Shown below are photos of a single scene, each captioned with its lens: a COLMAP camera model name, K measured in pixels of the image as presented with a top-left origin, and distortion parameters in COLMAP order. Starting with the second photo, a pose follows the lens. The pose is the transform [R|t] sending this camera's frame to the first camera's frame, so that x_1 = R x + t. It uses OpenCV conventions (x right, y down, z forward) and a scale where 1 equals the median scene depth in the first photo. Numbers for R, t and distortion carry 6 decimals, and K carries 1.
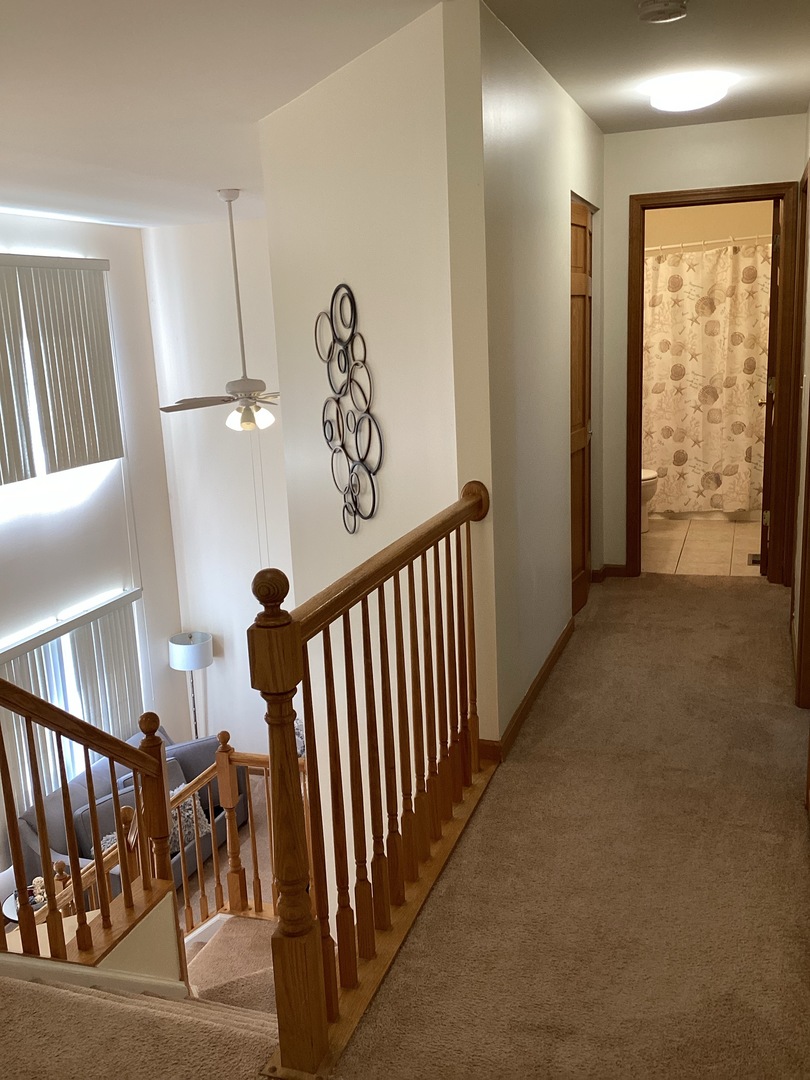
lens RADIAL K [[974.2, 0, 405.0], [0, 974.2, 540.0], [0, 0, 1]] dist [0.131358, -0.288065]
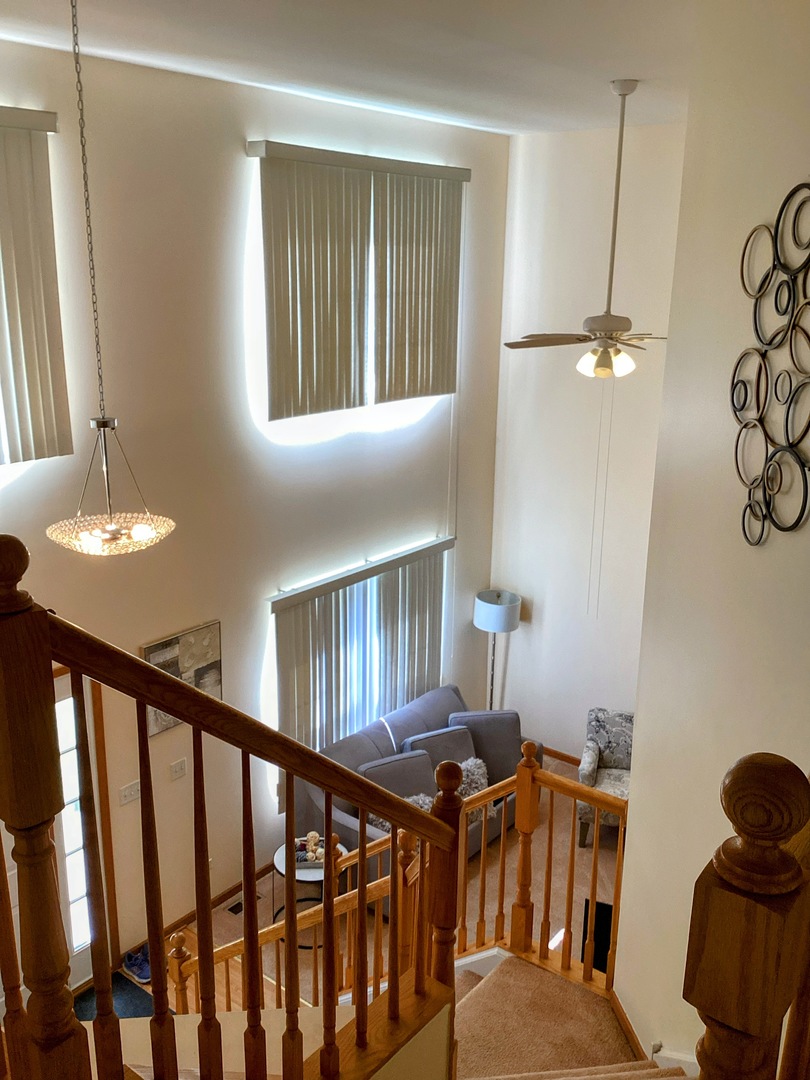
lens RADIAL K [[974.2, 0, 405.0], [0, 974.2, 540.0], [0, 0, 1]] dist [0.131358, -0.288065]
pose [[0.942583, 0.145162, -0.300775, -0.046694], [-0.126297, 0.988651, 0.081354, -0.021699], [0.309171, -0.038696, 0.950219, 0.145983]]
